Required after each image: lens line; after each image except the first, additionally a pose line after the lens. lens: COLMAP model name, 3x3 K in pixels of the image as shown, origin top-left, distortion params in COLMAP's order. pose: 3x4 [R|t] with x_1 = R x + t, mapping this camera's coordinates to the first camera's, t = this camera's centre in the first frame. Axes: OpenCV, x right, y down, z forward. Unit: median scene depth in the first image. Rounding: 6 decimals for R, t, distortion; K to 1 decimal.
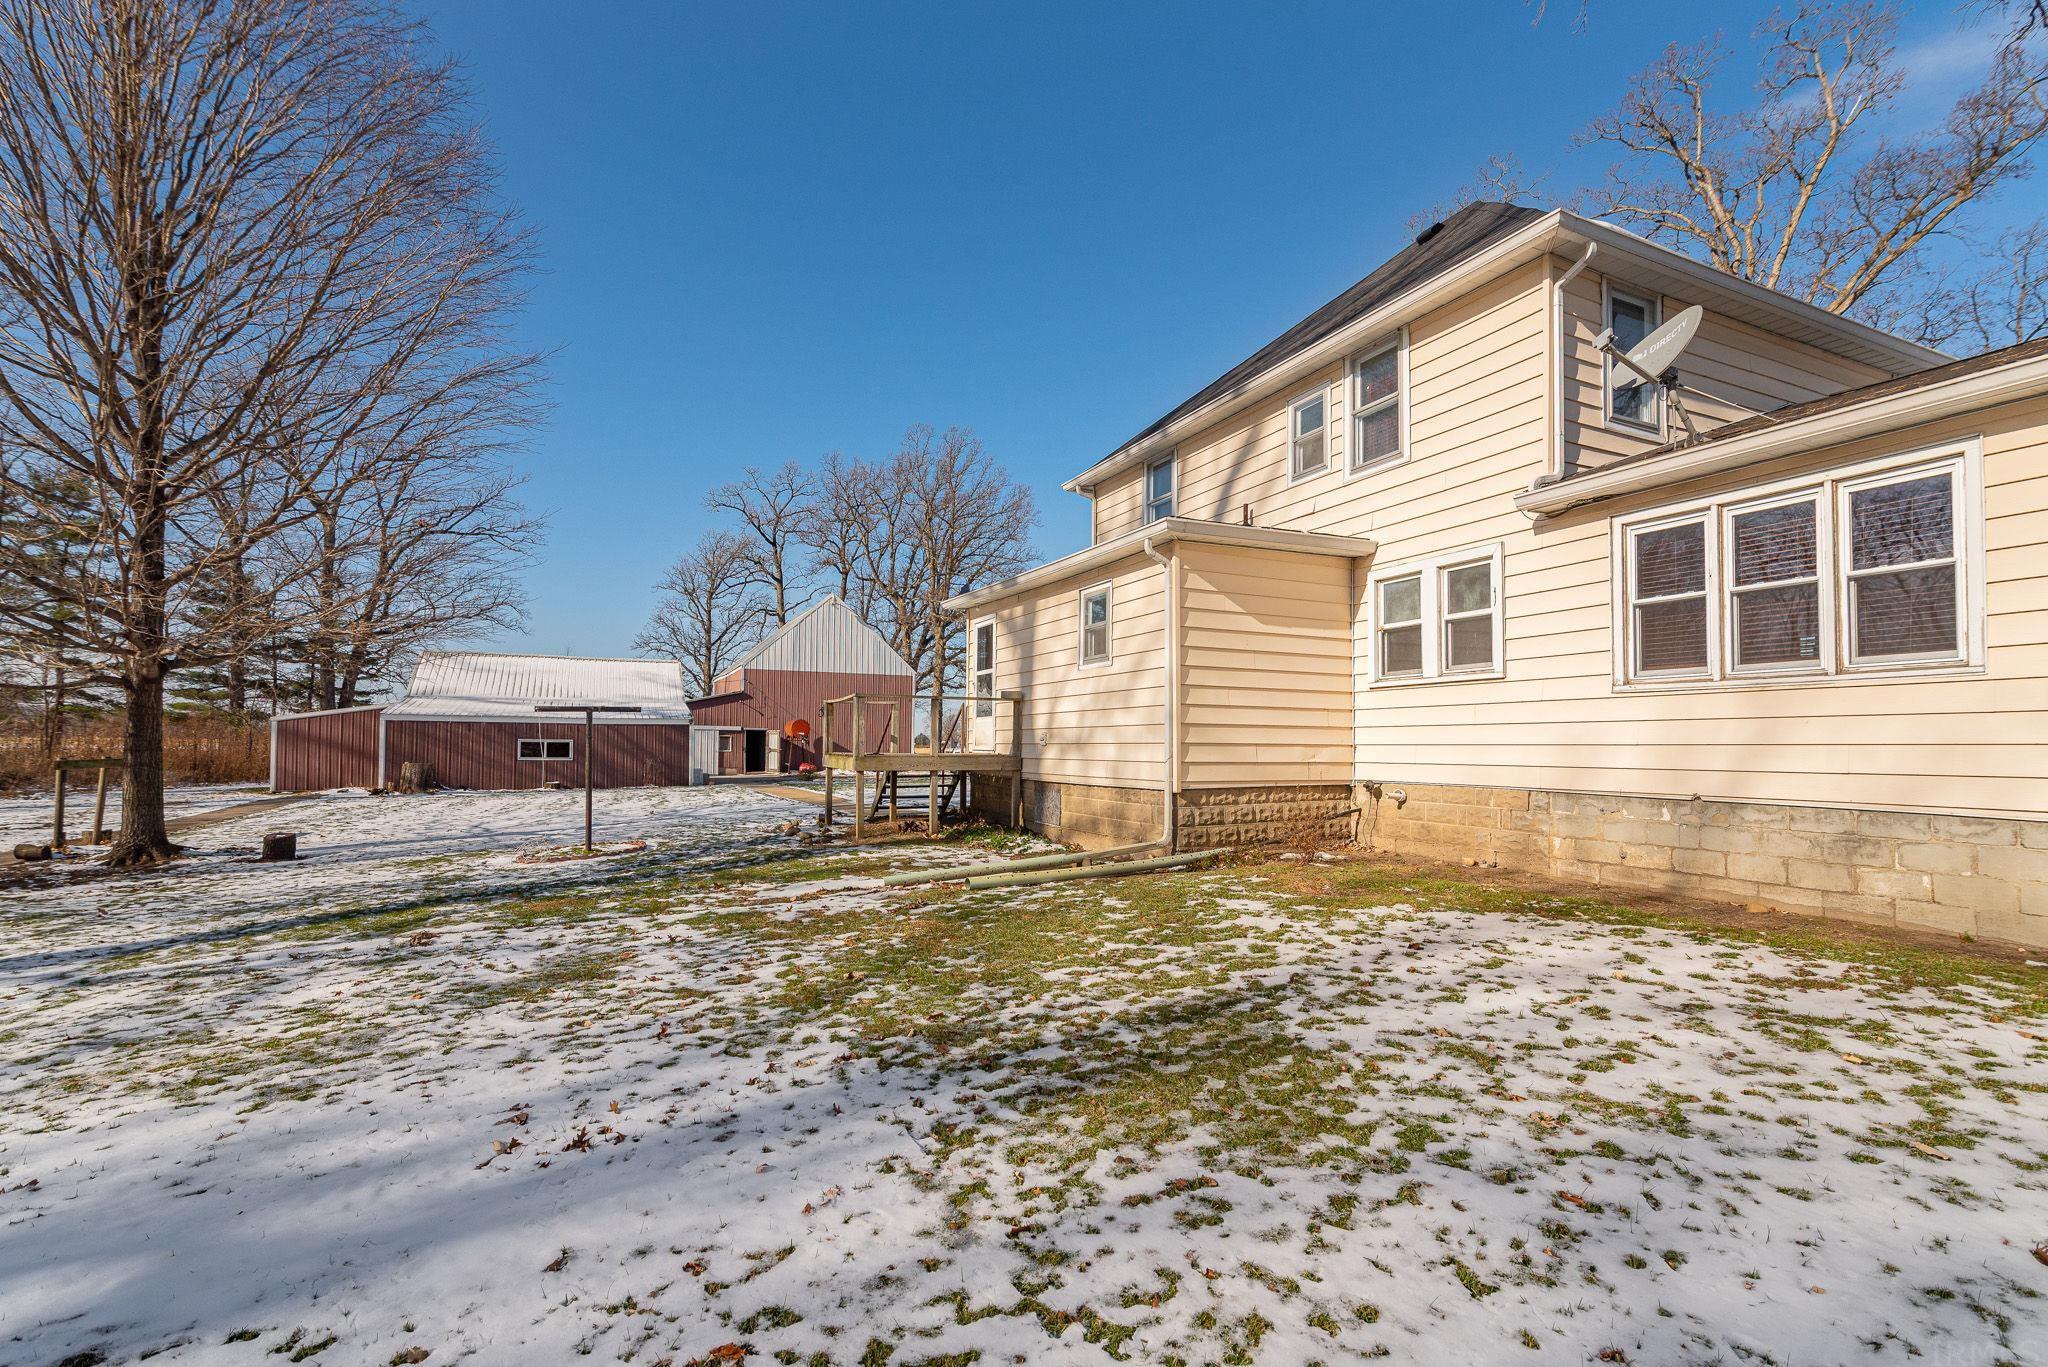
lens RADIAL K [[935.6, 0, 1027.7], [0, 935.6, 727.1], [0, 0, 1]] dist [-0.003586, -0.000416]
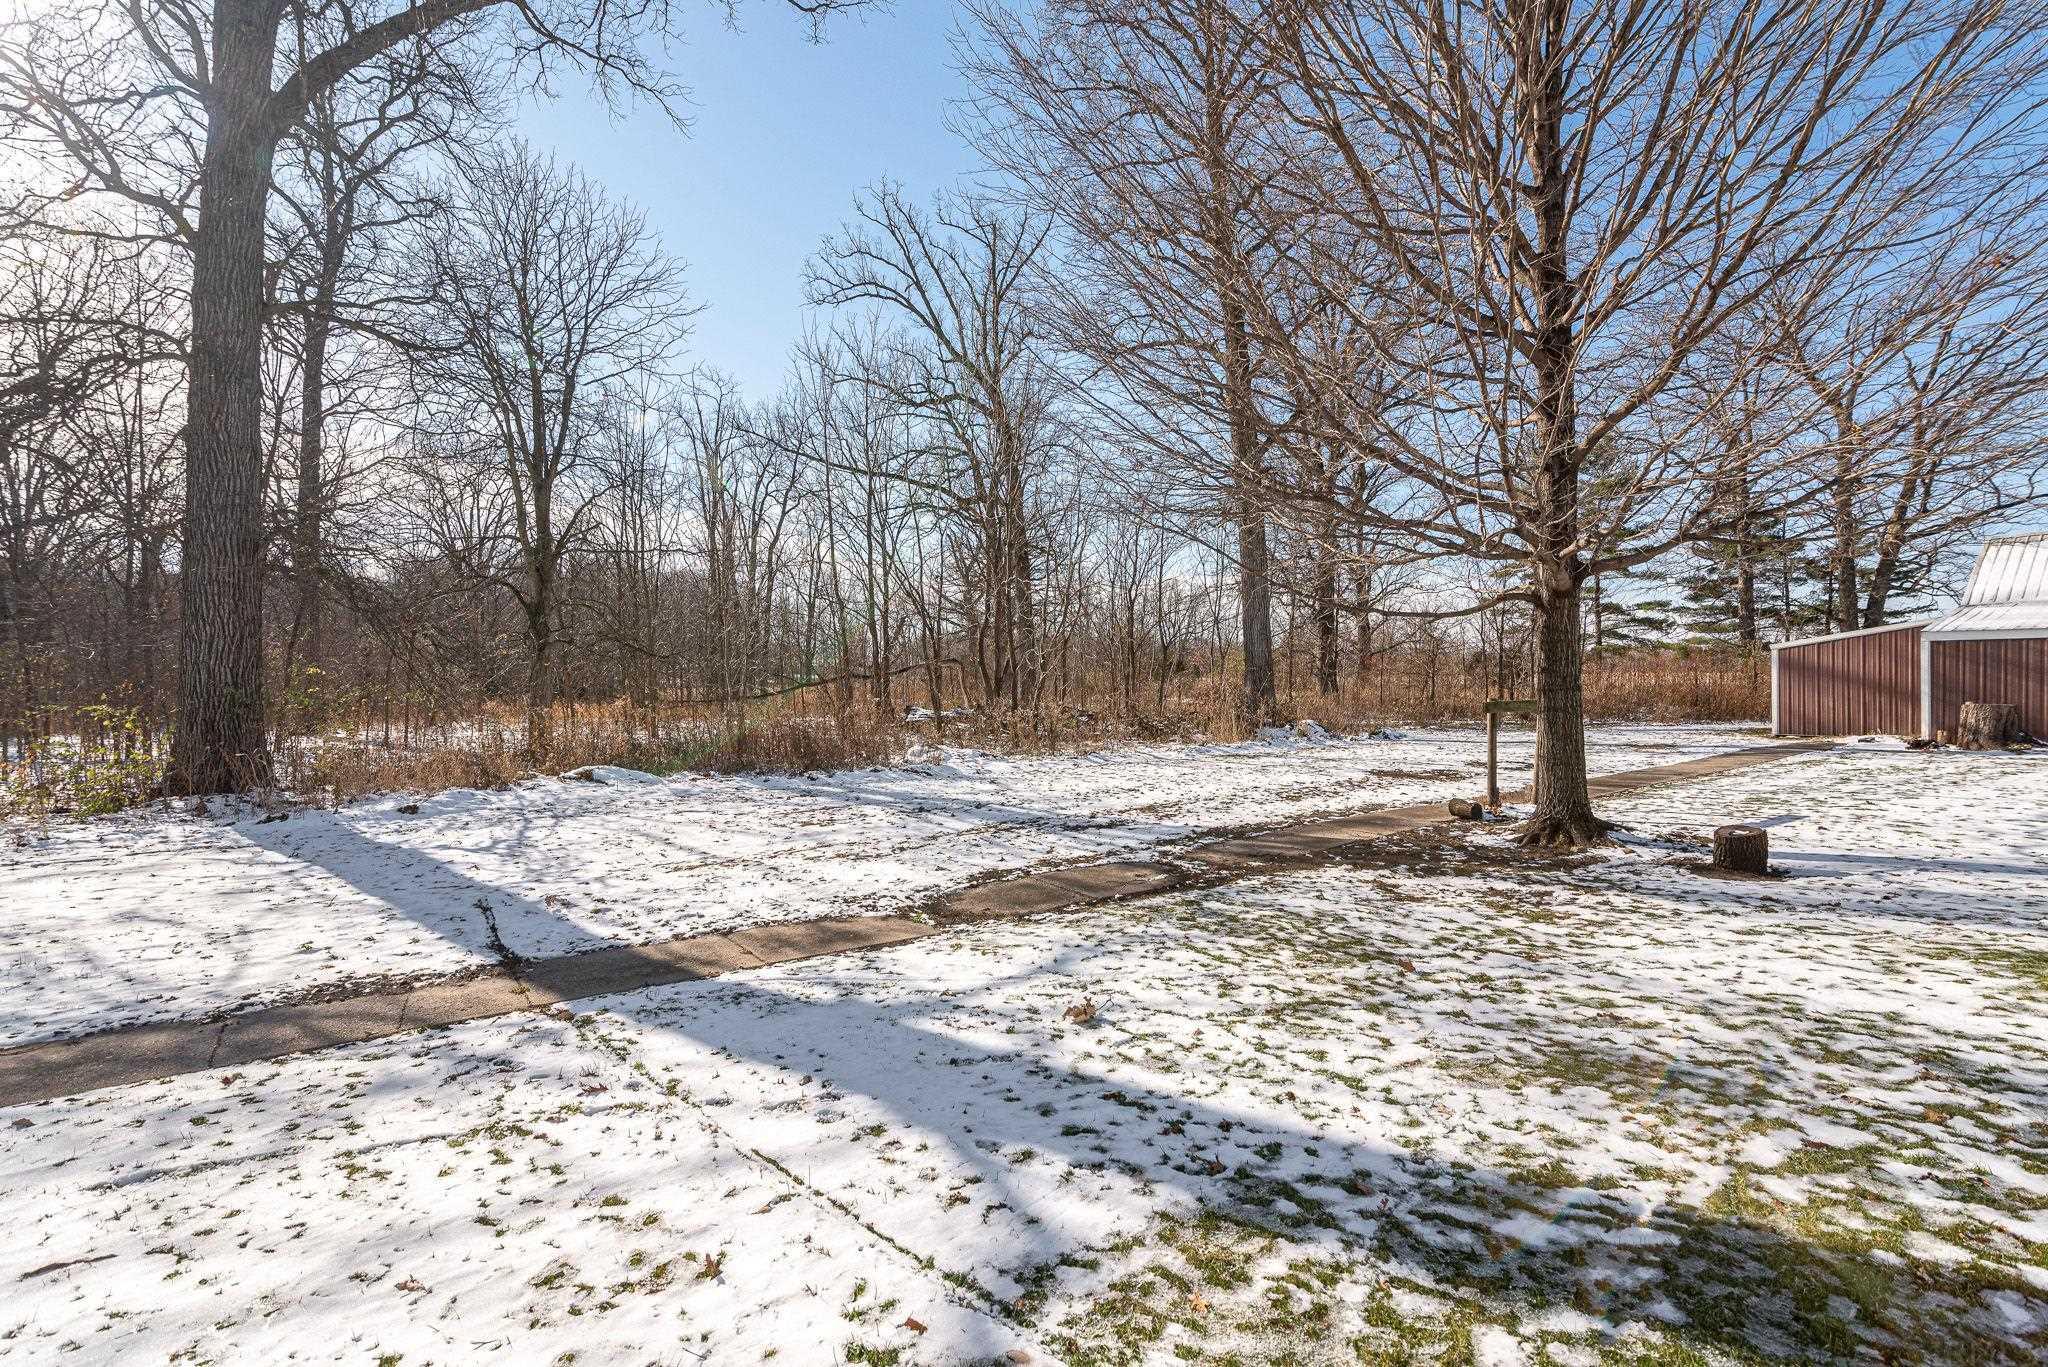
lens RADIAL K [[935.6, 0, 1020.9], [0, 935.6, 682.3], [0, 0, 1]] dist [-0.003586, -0.000416]
pose [[0.195452, -0.007503, -0.980684, -0.128682], [0.031636, 0.999499, -0.001342, 0.002669], [0.980203, -0.030763, 0.195592, 0.184069]]
